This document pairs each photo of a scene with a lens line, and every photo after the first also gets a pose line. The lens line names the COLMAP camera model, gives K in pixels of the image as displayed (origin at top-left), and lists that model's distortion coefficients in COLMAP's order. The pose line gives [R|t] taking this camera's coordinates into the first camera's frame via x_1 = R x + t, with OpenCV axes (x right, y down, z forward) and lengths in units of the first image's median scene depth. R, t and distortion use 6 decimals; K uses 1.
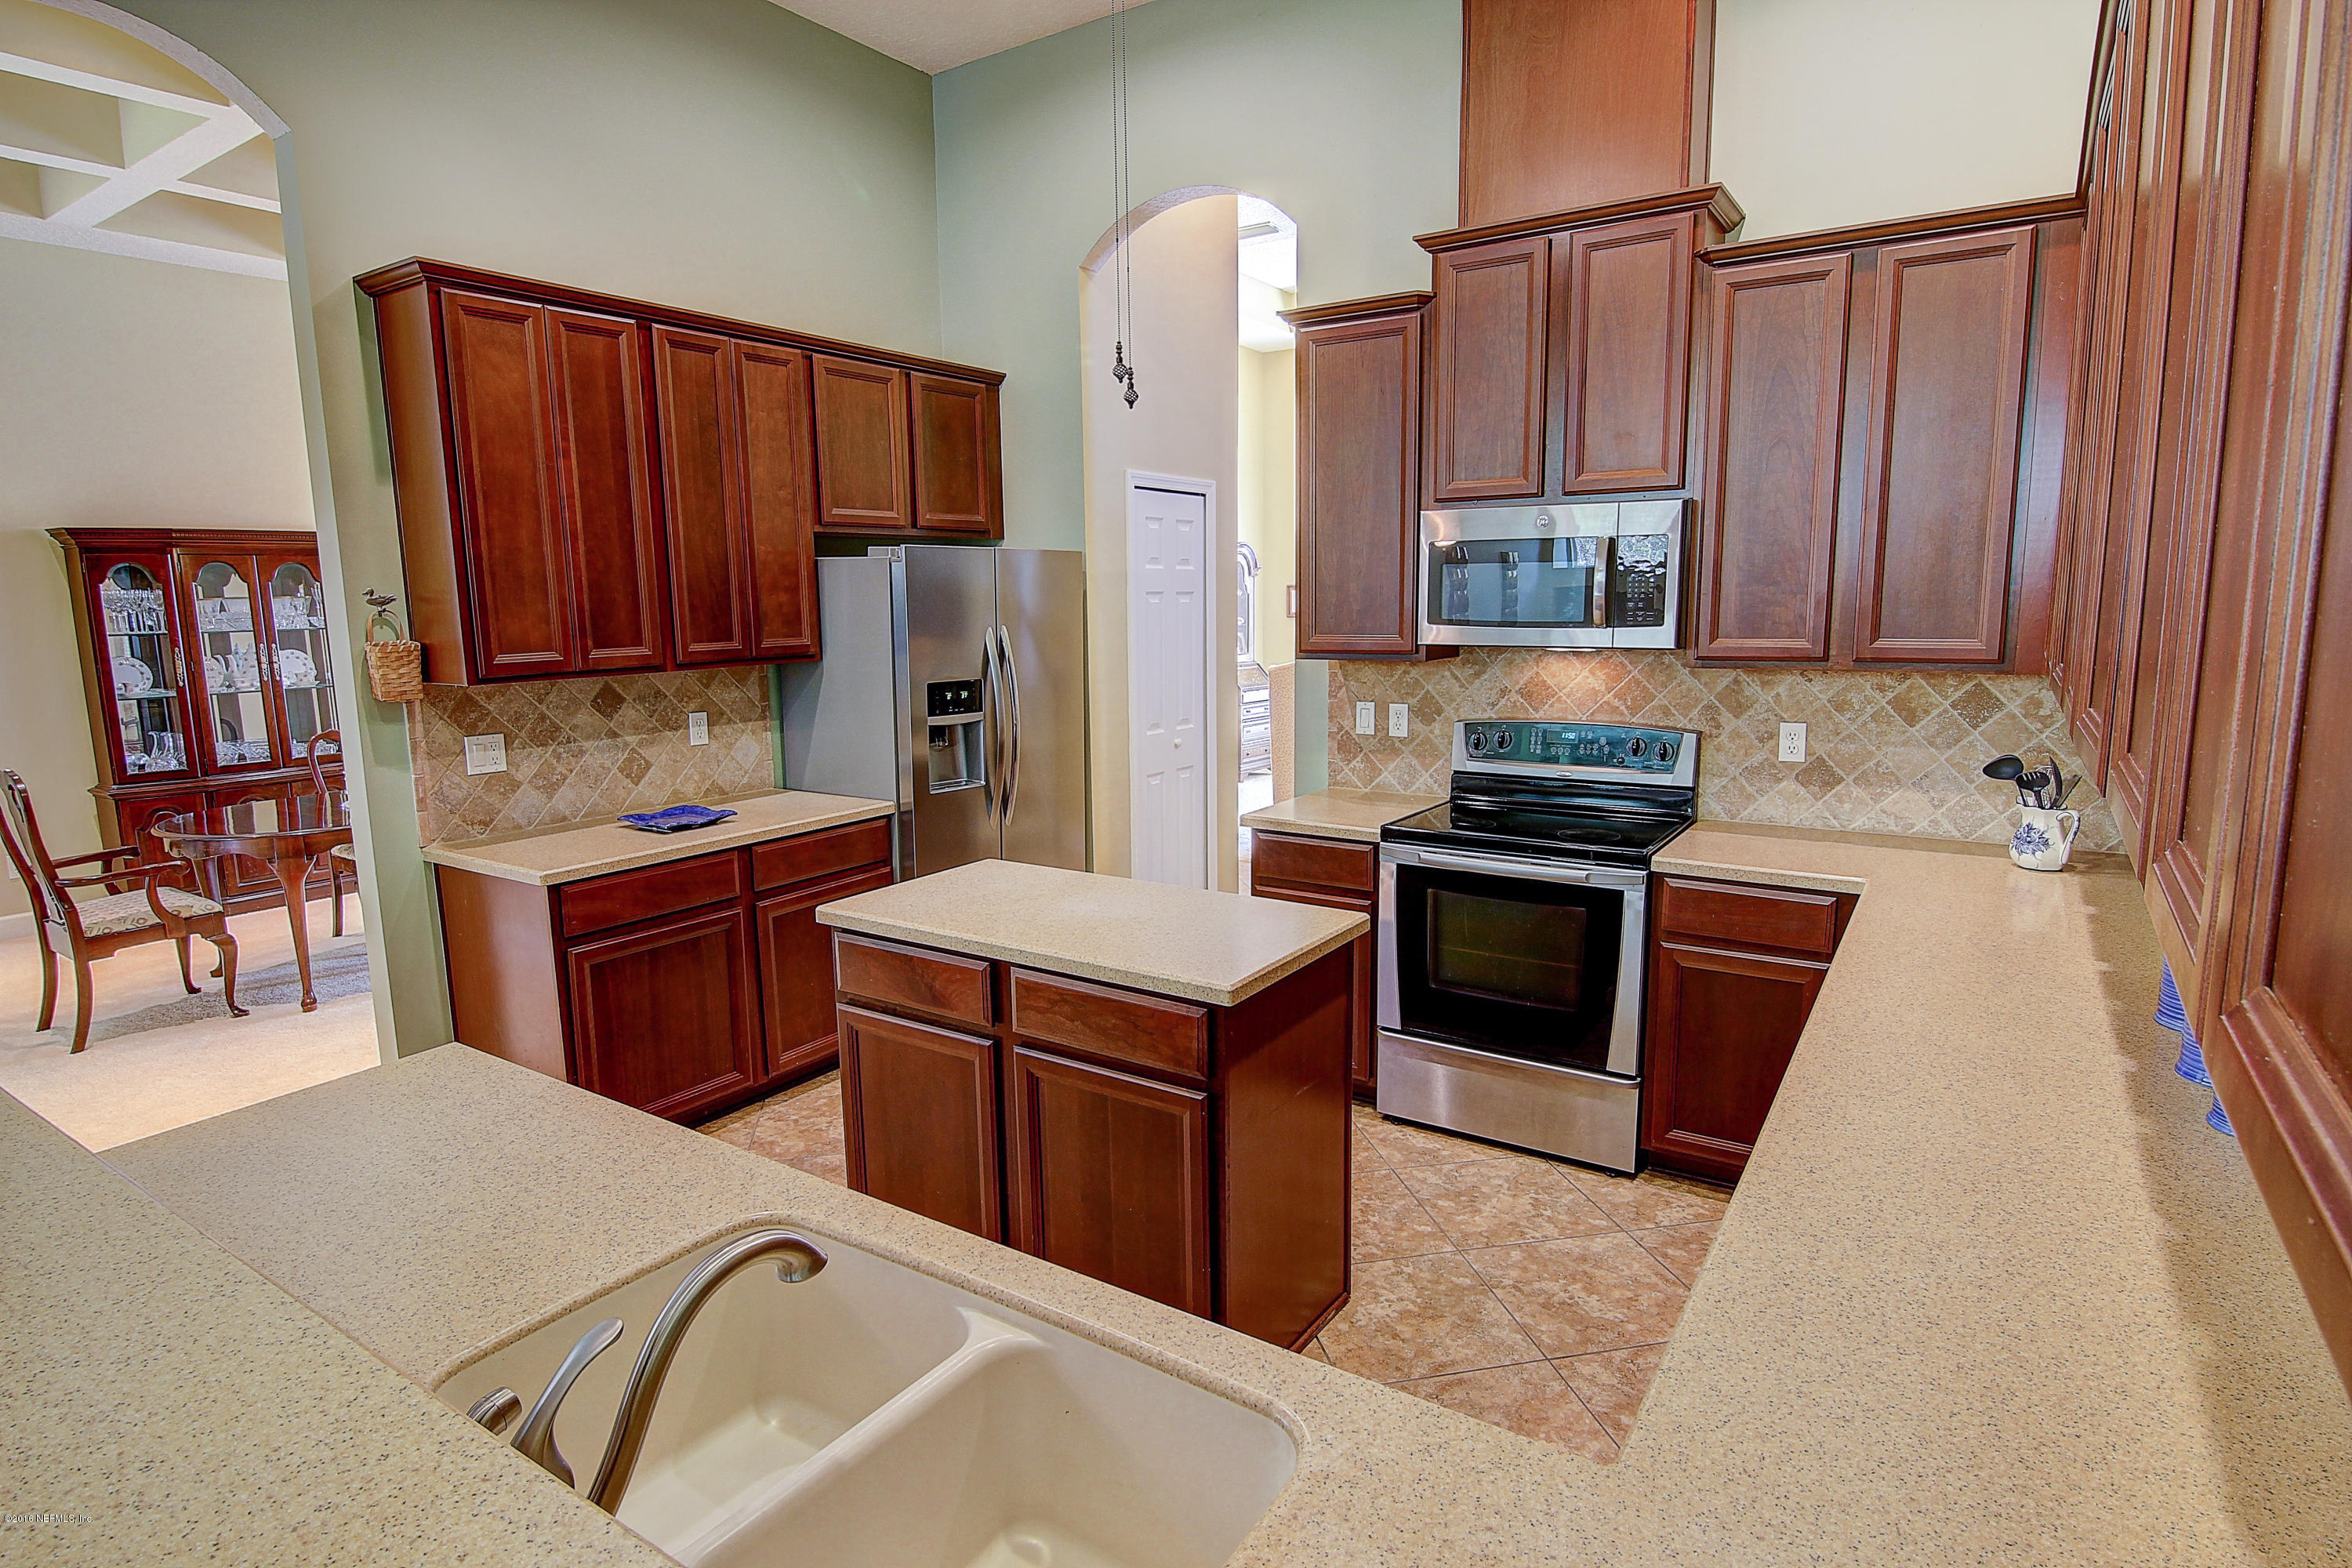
lens RADIAL K [[1255.3, 0, 1187.5], [0, 1255.3, 772.8], [0, 0, 1]] dist [-0.003201, -0.001861]
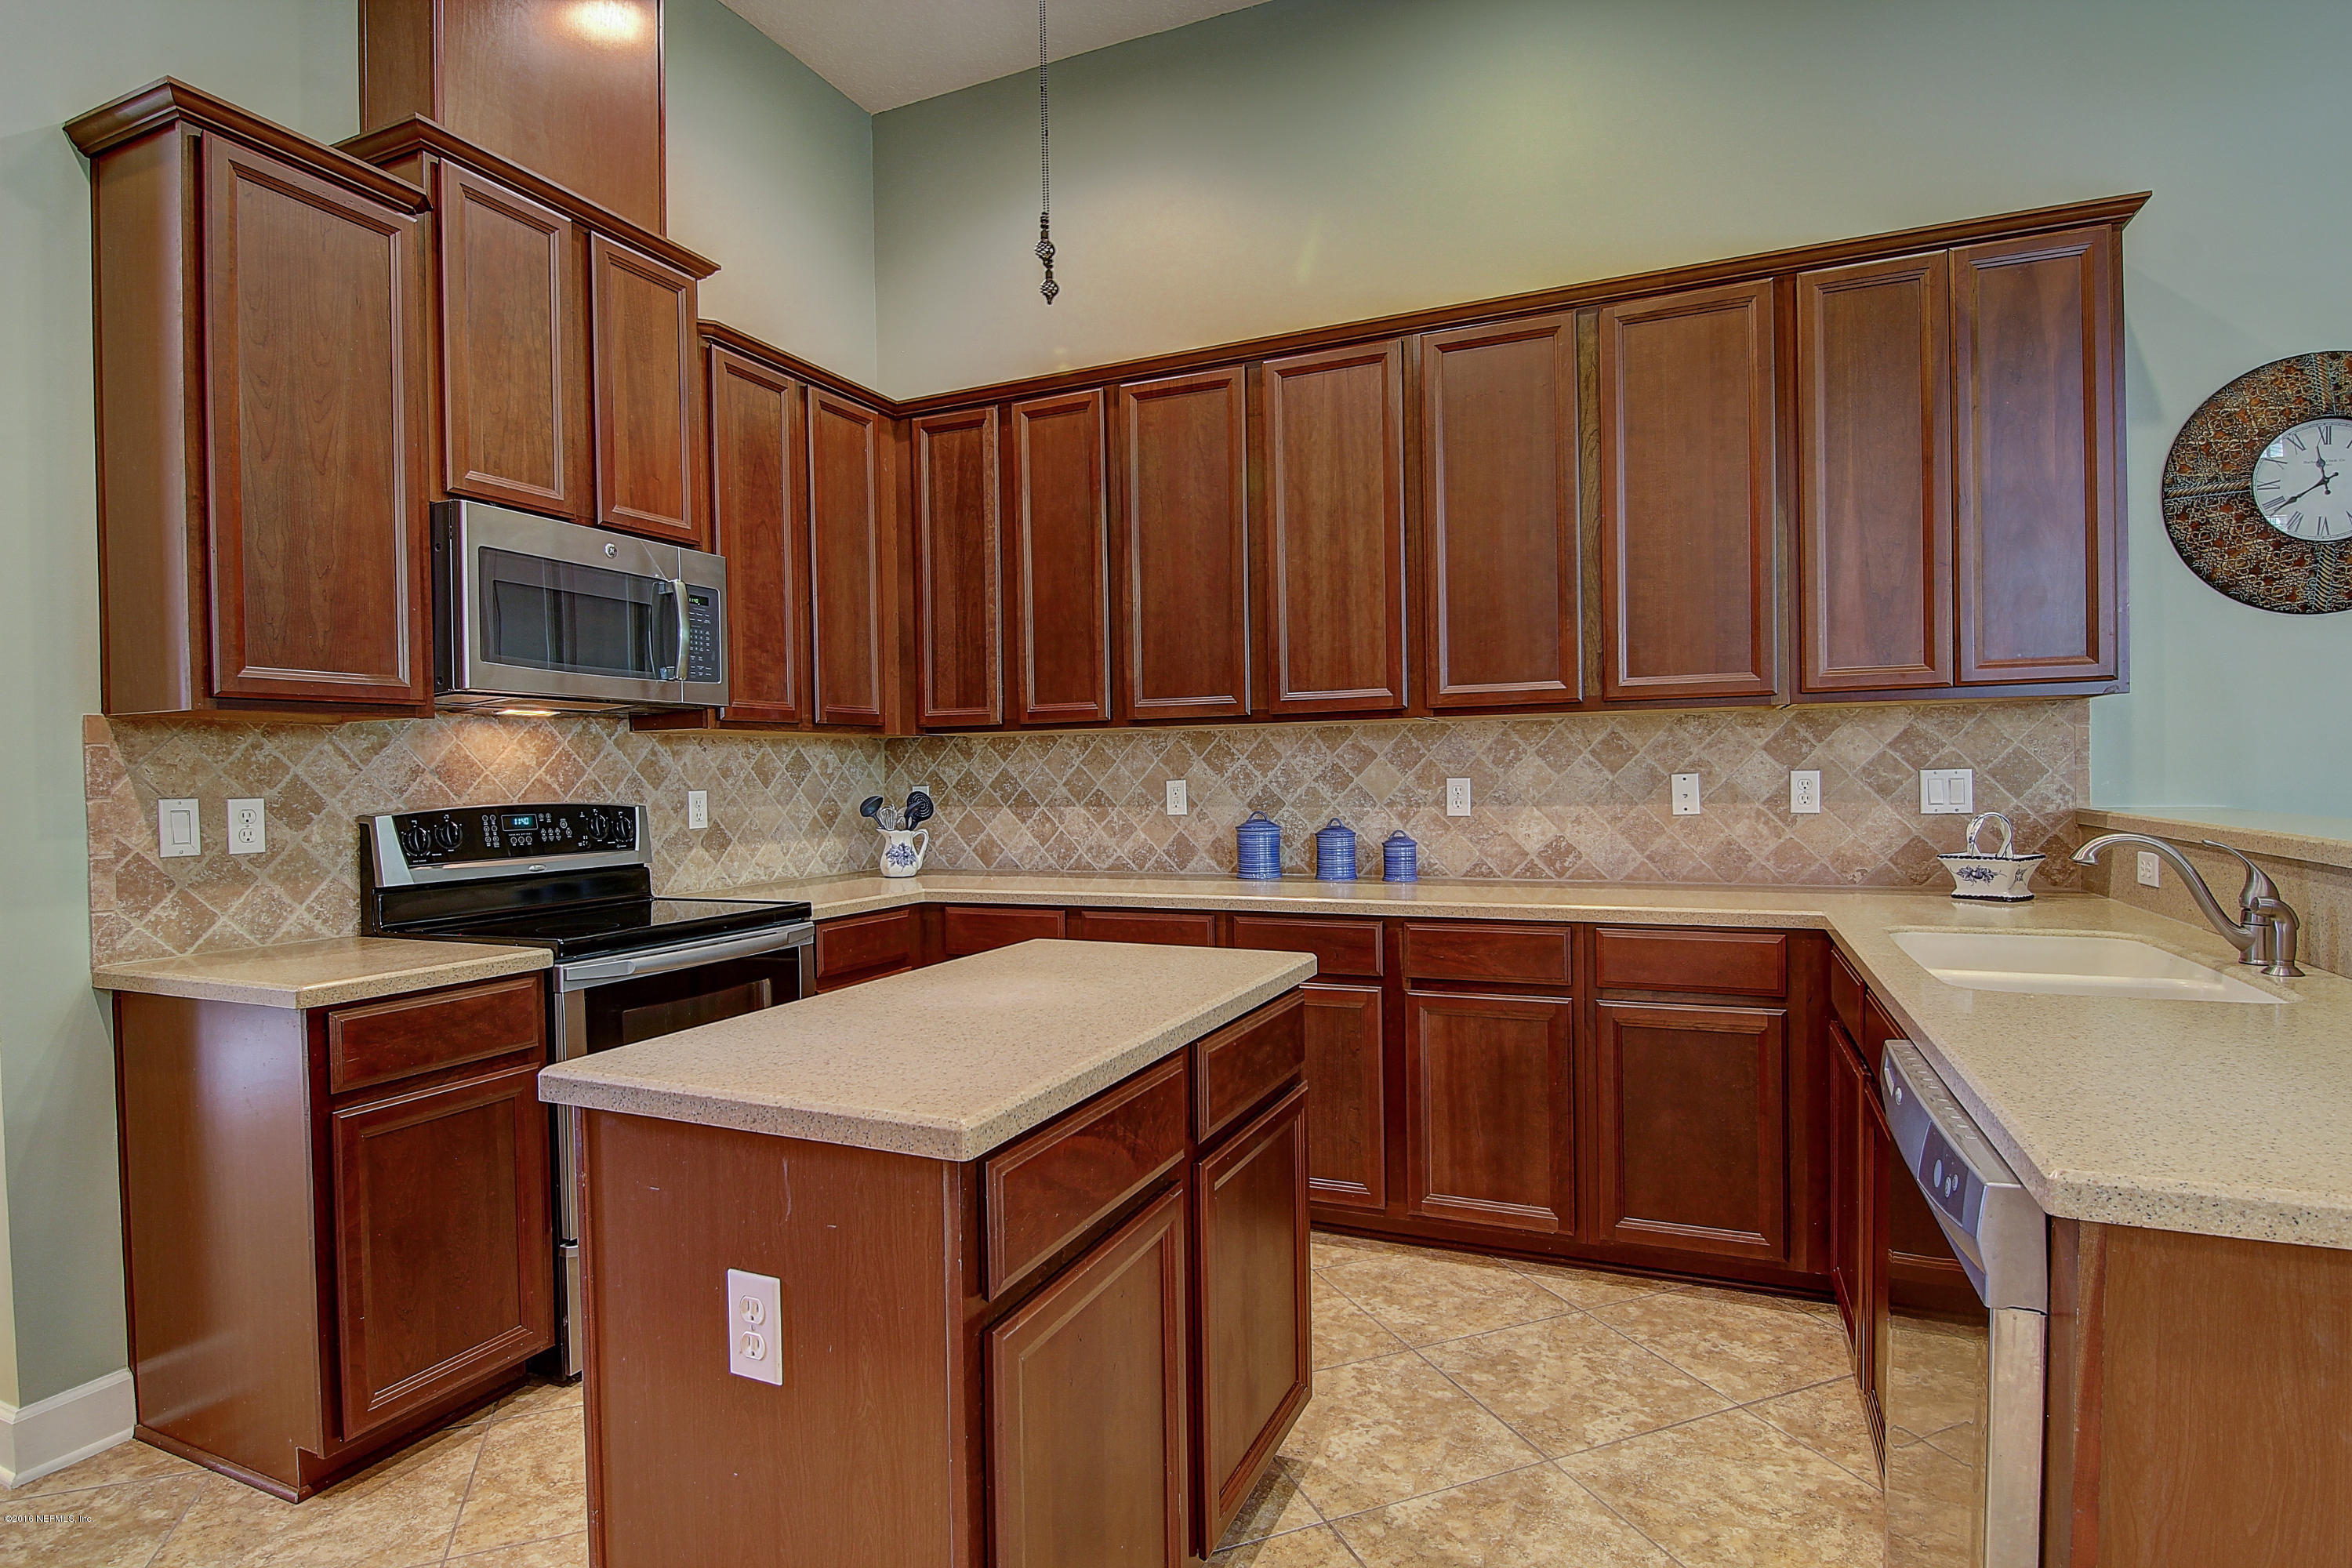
lens RADIAL K [[1205.1, 0, 1170.2], [0, 1205.1, 789.1], [0, 0, 1]] dist [-0.009393, -0.009848]
pose [[-0.159632, 0.003567, 0.987170, -0.497174], [0.162791, 0.986398, 0.022760, -0.000260], [-0.973661, 0.164336, -0.158042, 0.691656]]
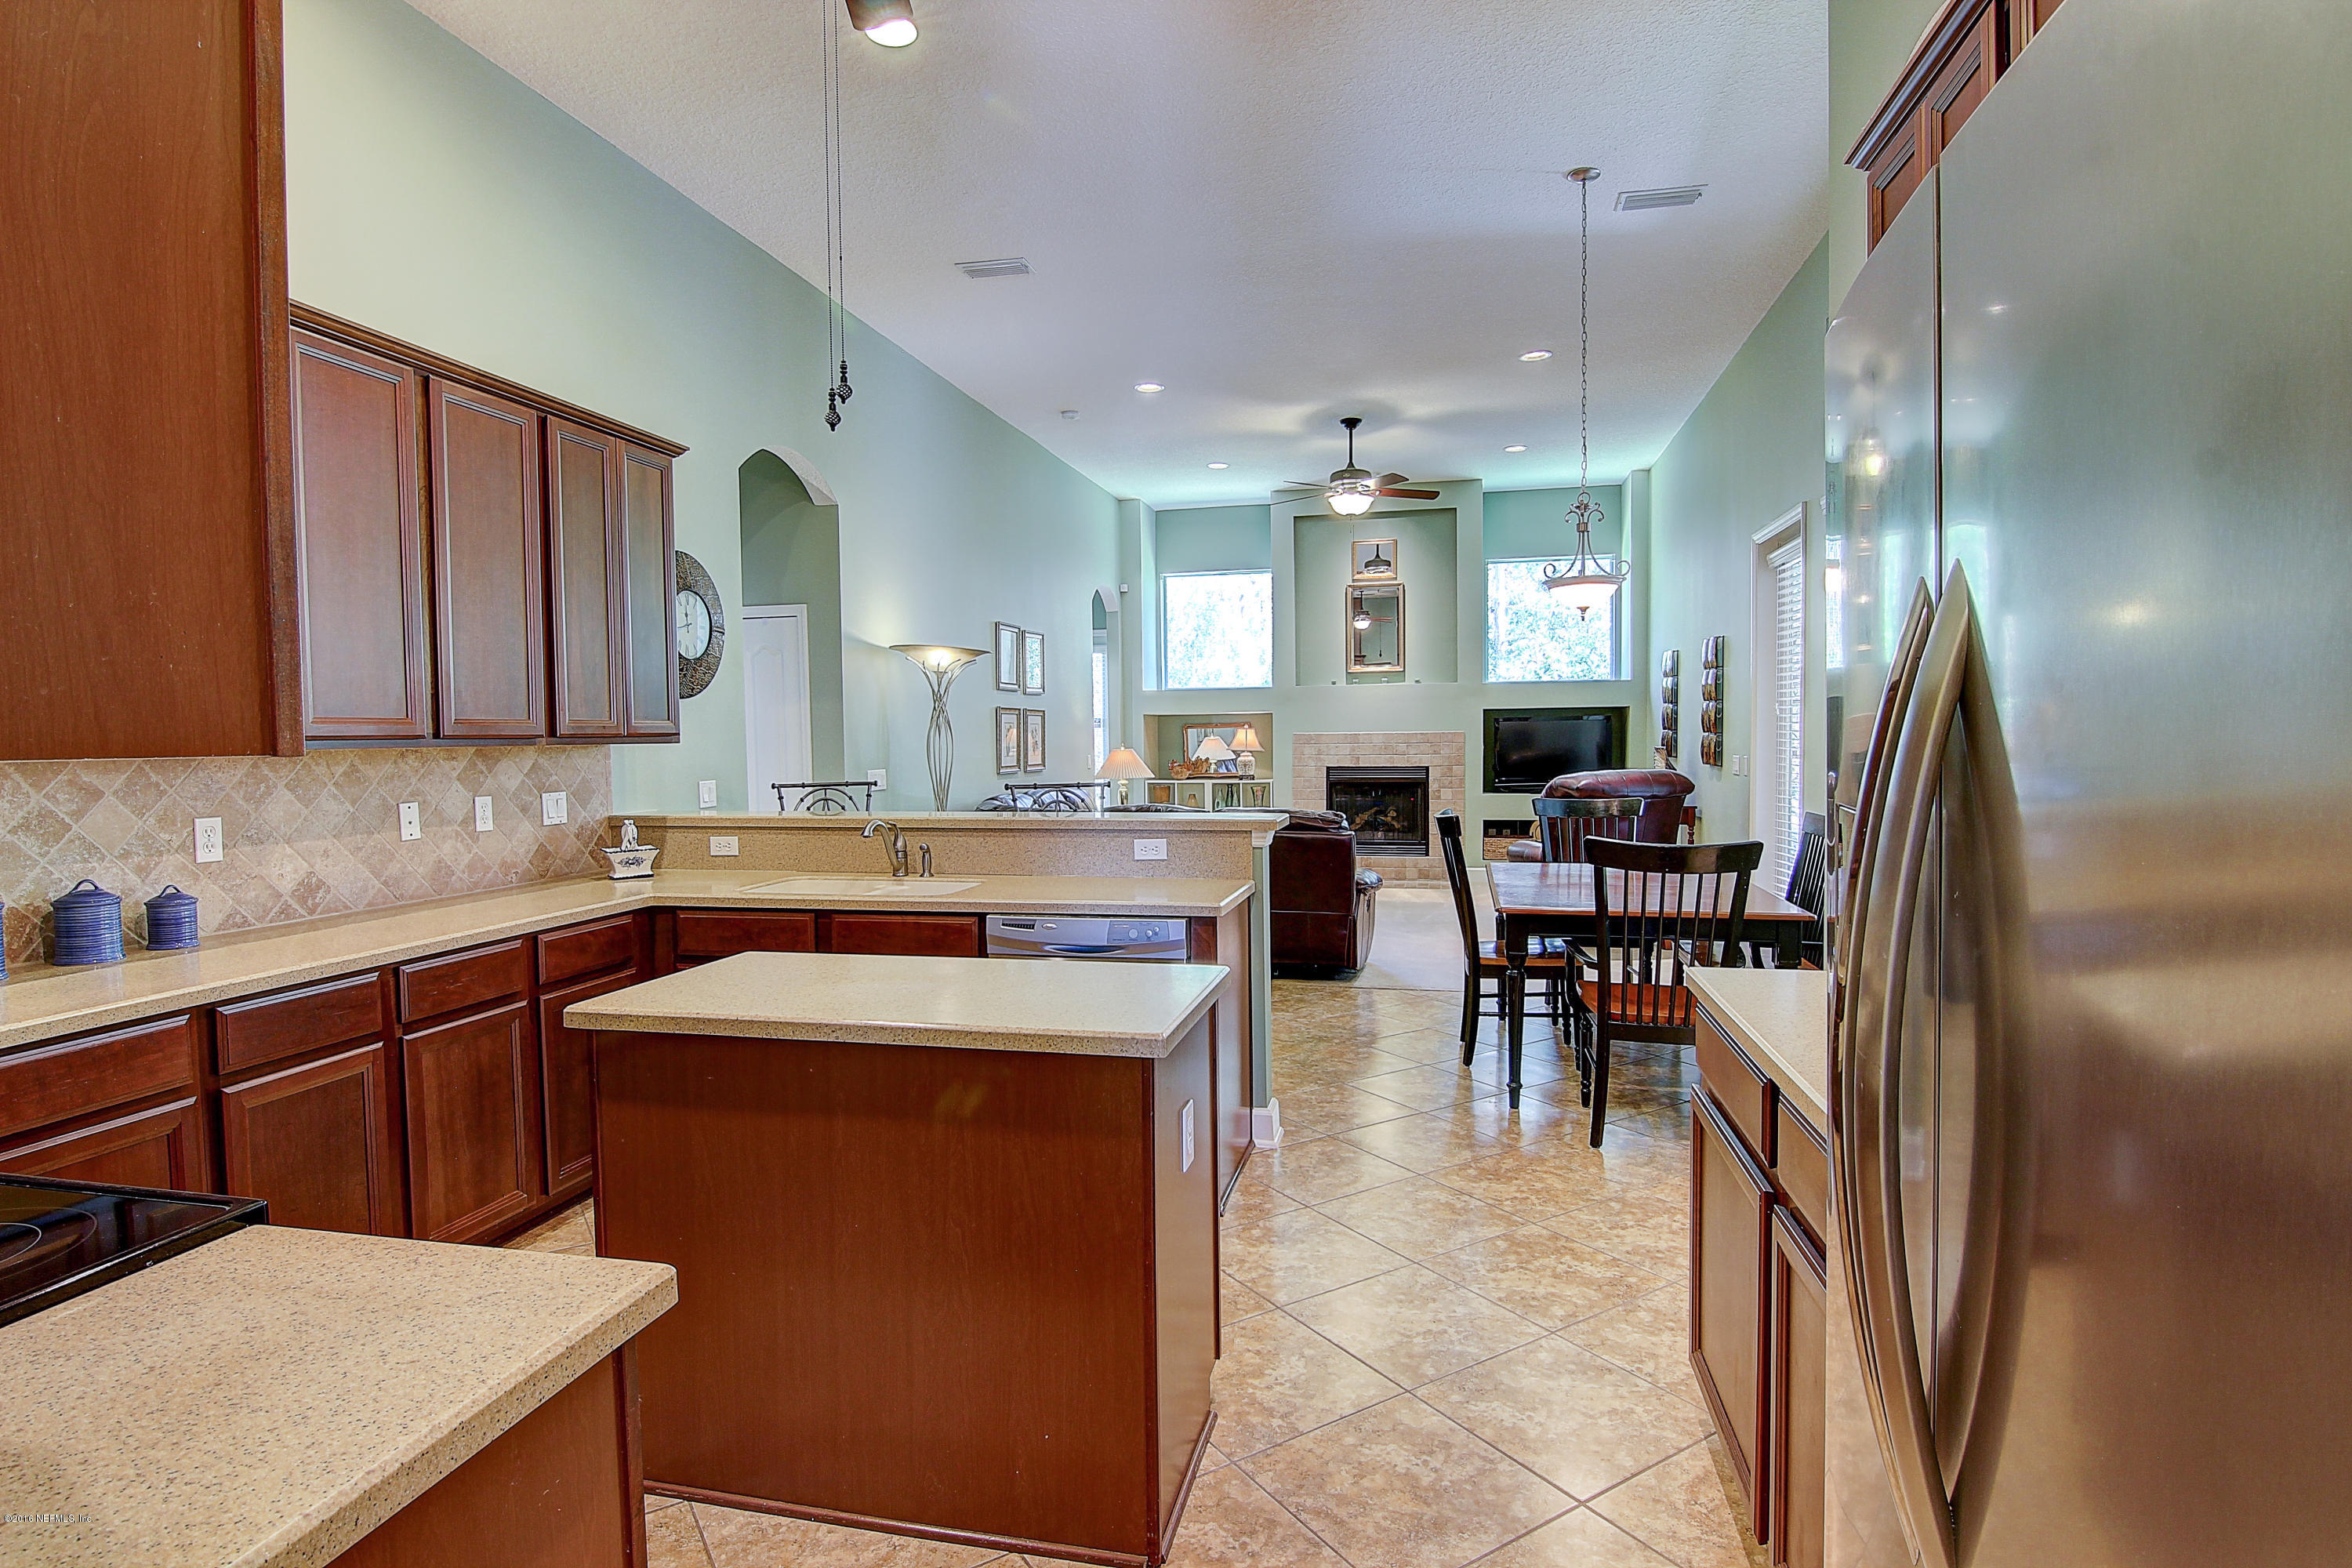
lens RADIAL K [[1205.1, 0, 1178.6], [0, 1205.1, 793.2], [0, 0, 1]] dist [-0.009393, -0.009848]
pose [[-0.938590, 0.042148, -0.342450, 0.023028], [-0.024849, 0.981676, 0.188929, -0.126353], [0.344139, 0.185836, -0.920344, 1.244843]]
